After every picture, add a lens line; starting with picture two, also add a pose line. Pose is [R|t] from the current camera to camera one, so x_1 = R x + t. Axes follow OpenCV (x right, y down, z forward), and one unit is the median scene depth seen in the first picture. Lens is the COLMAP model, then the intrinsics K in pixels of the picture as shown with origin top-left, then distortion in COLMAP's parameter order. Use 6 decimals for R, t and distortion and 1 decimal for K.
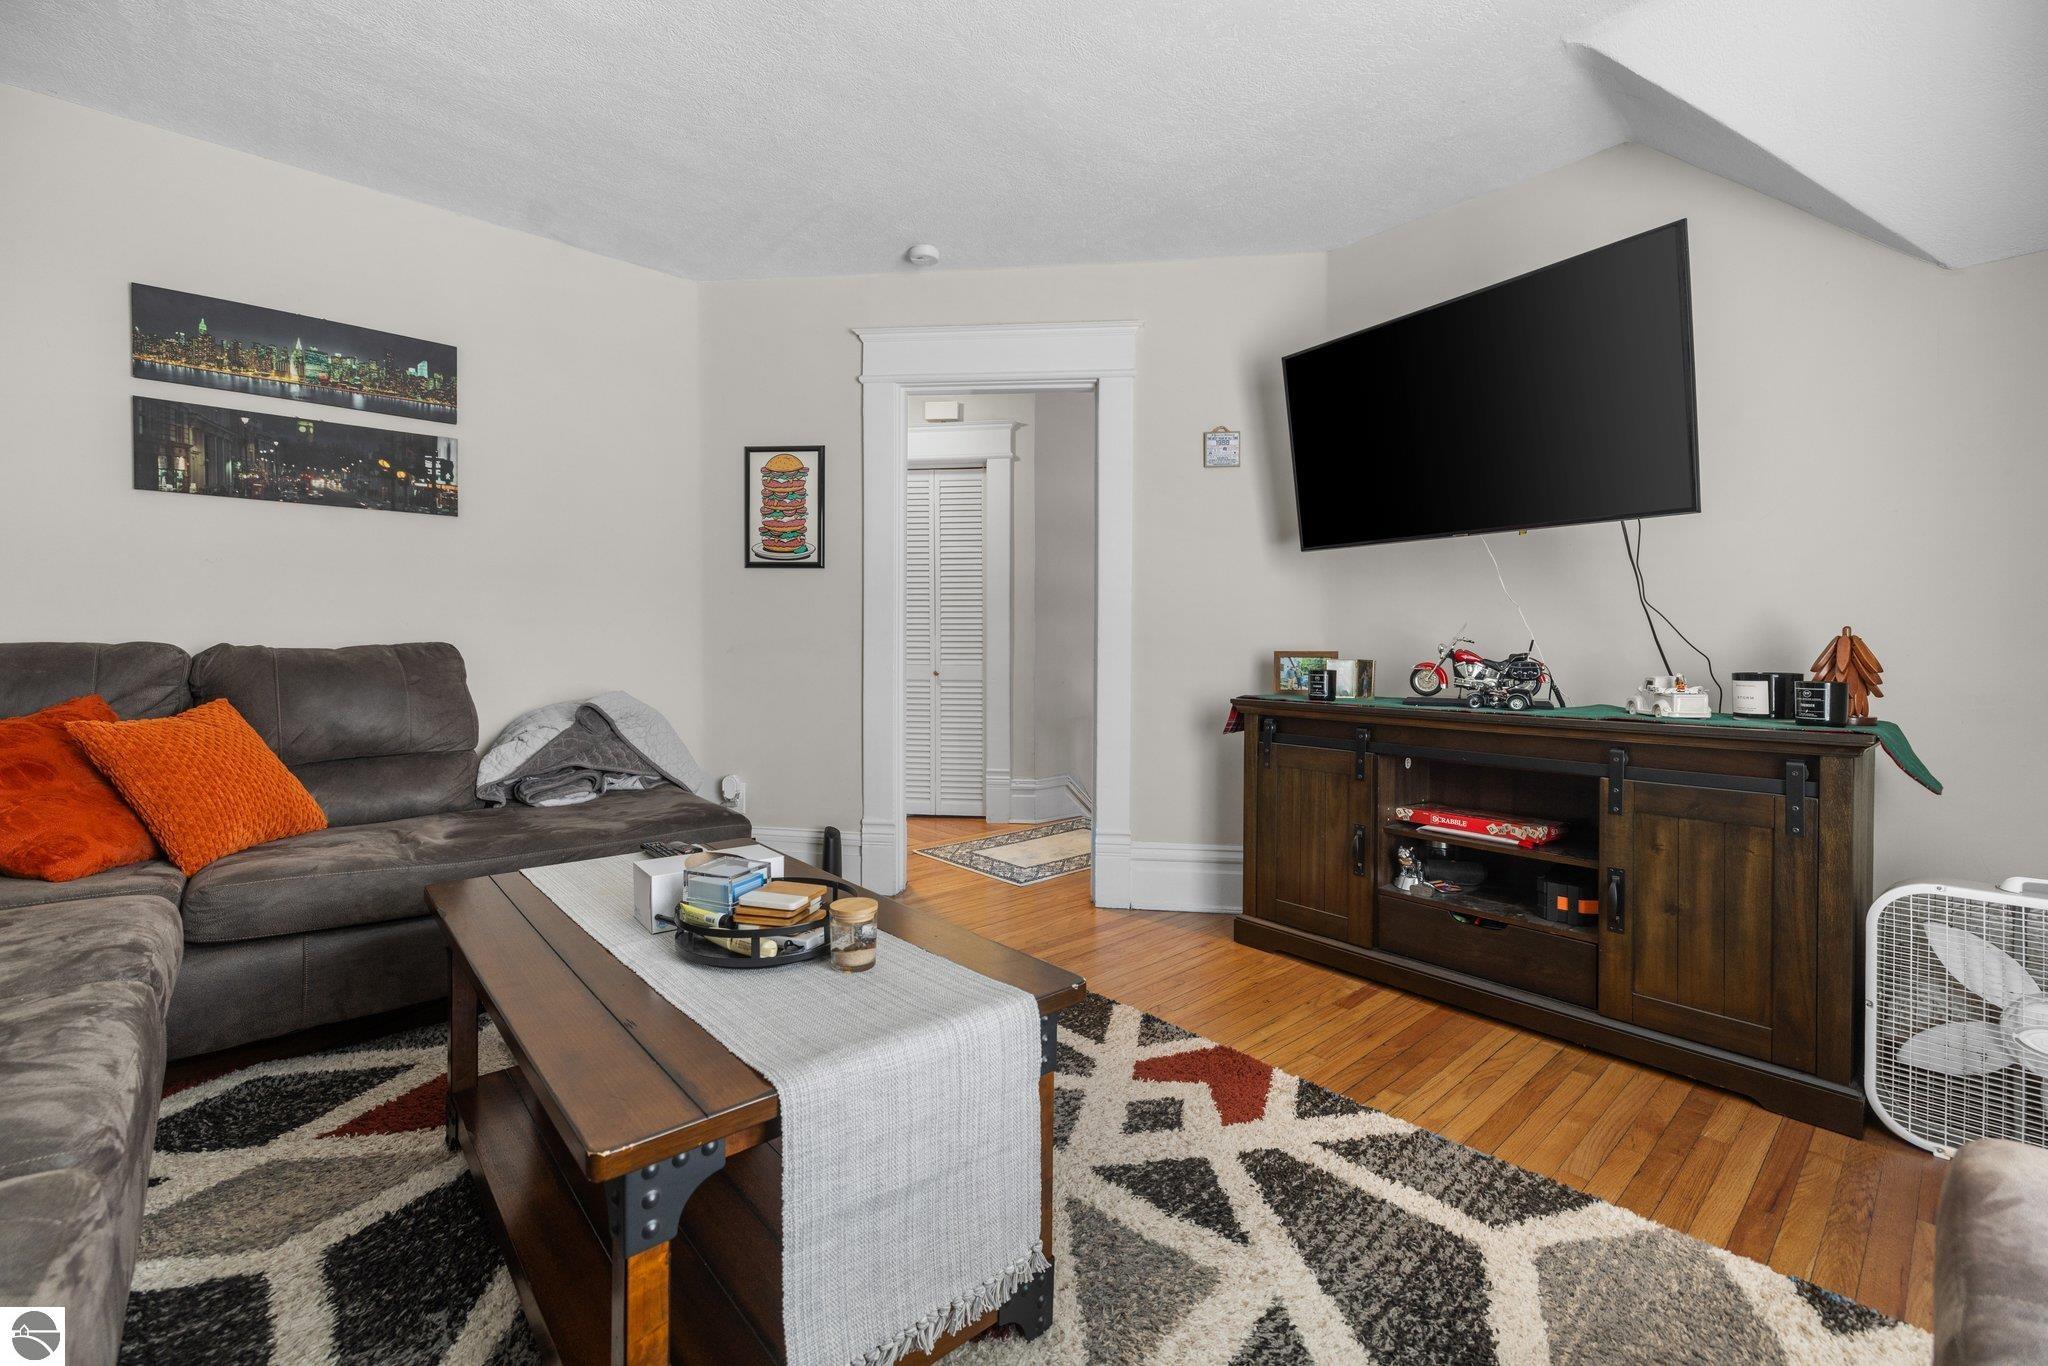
lens RADIAL K [[860.1, 0, 1029.6], [0, 860.1, 648.9], [0, 0, 1]] dist [-0.002258, -0.000453]
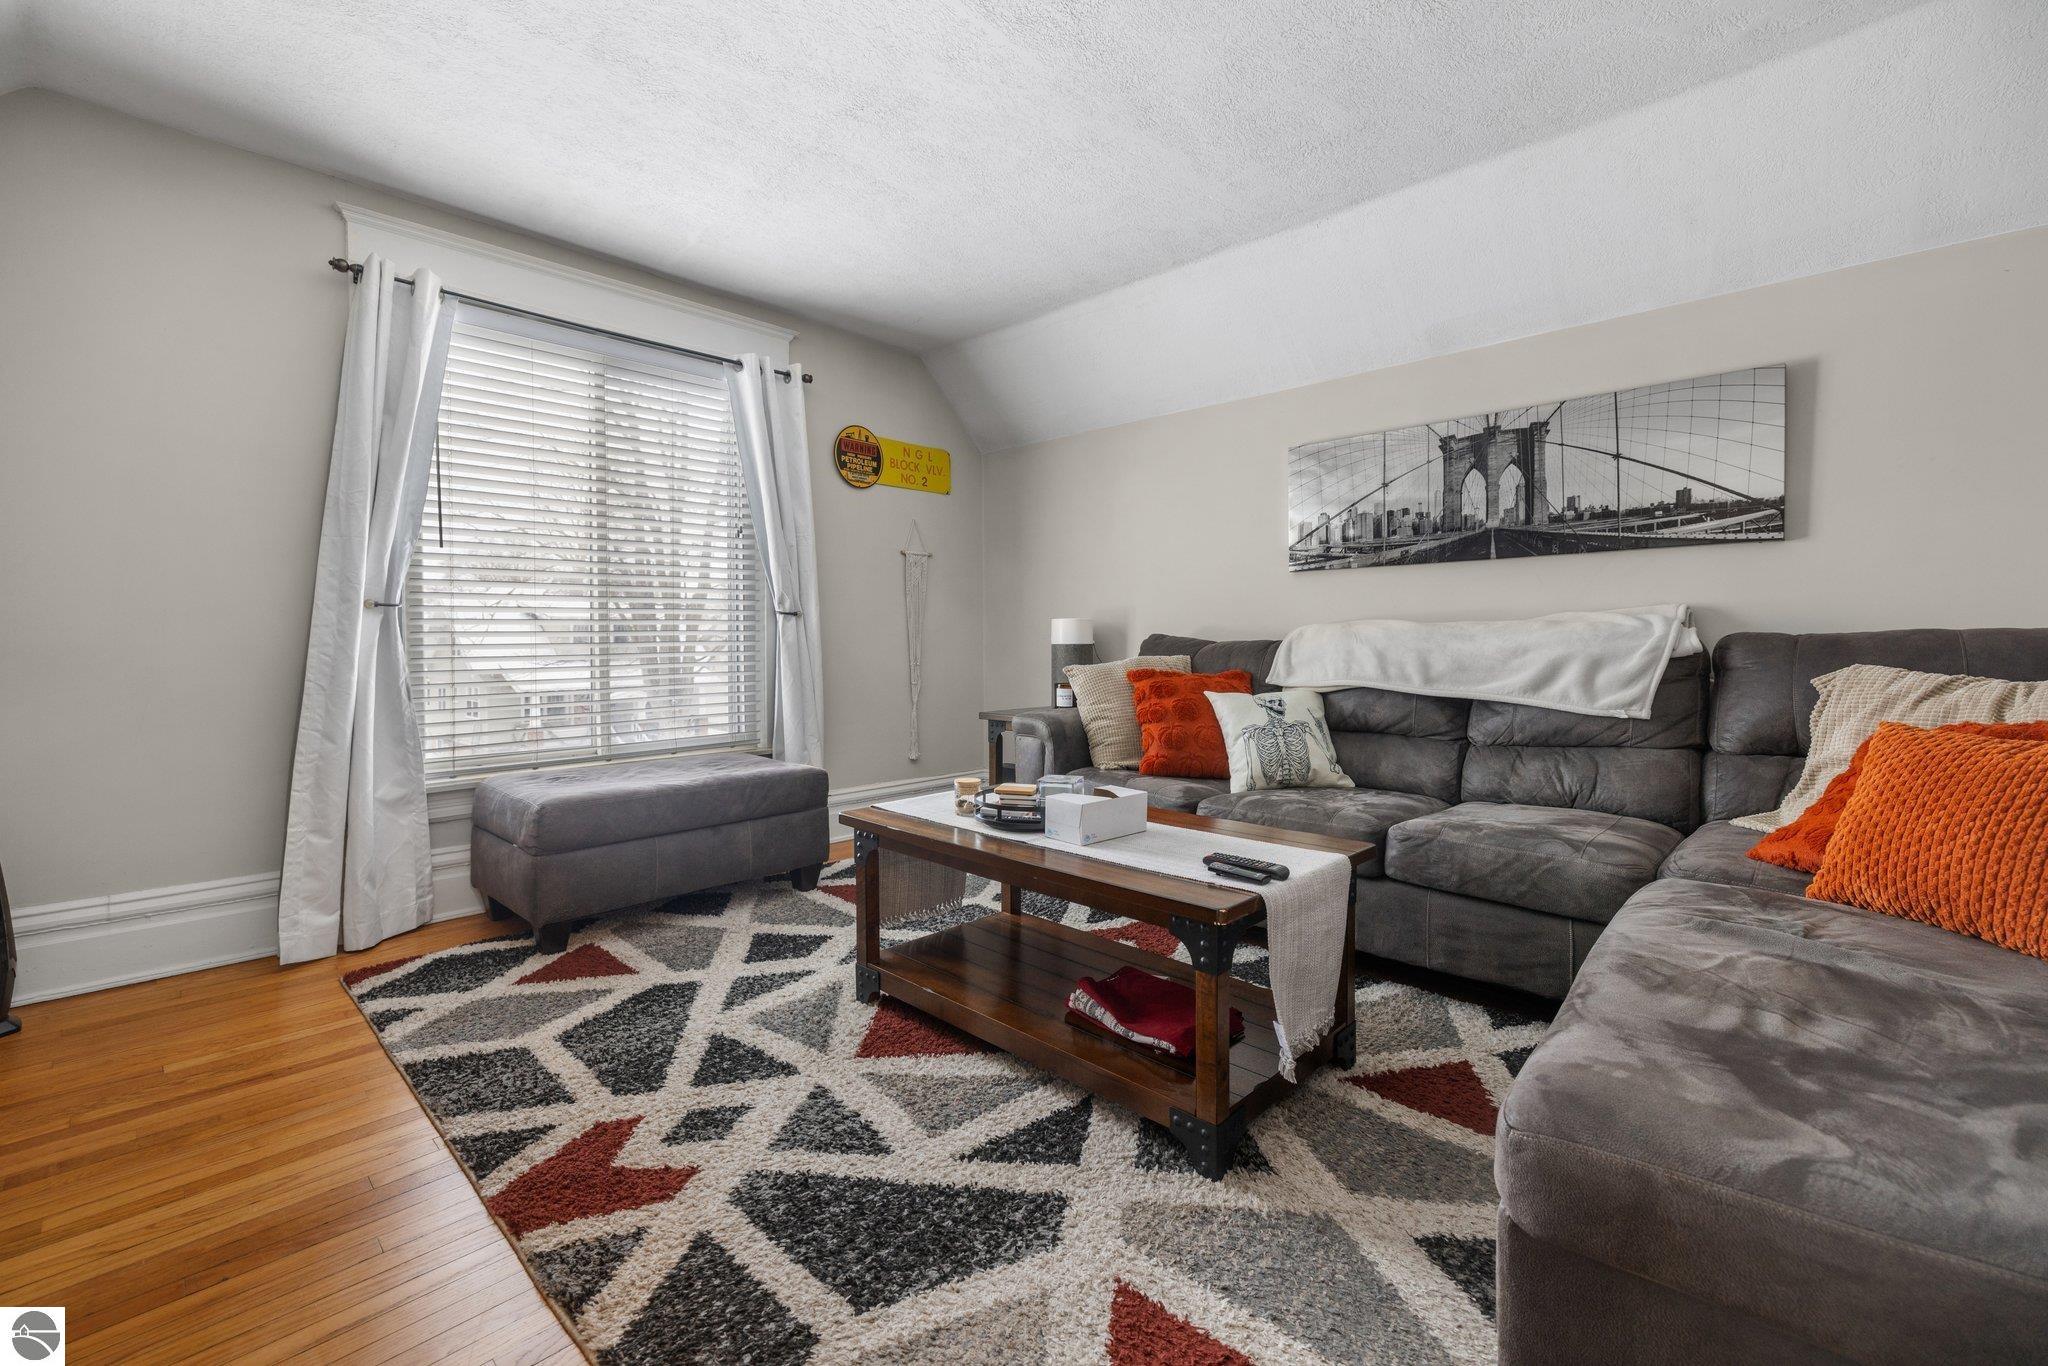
lens RADIAL K [[860.1, 0, 1029.6], [0, 860.1, 648.9], [0, 0, 1]] dist [-0.002258, -0.000453]
pose [[-0.996768, -0.006656, -0.080056, -0.146505], [-0.008186, 0.999790, 0.018806, -0.007561], [0.079914, 0.019400, -0.996613, 2.180022]]
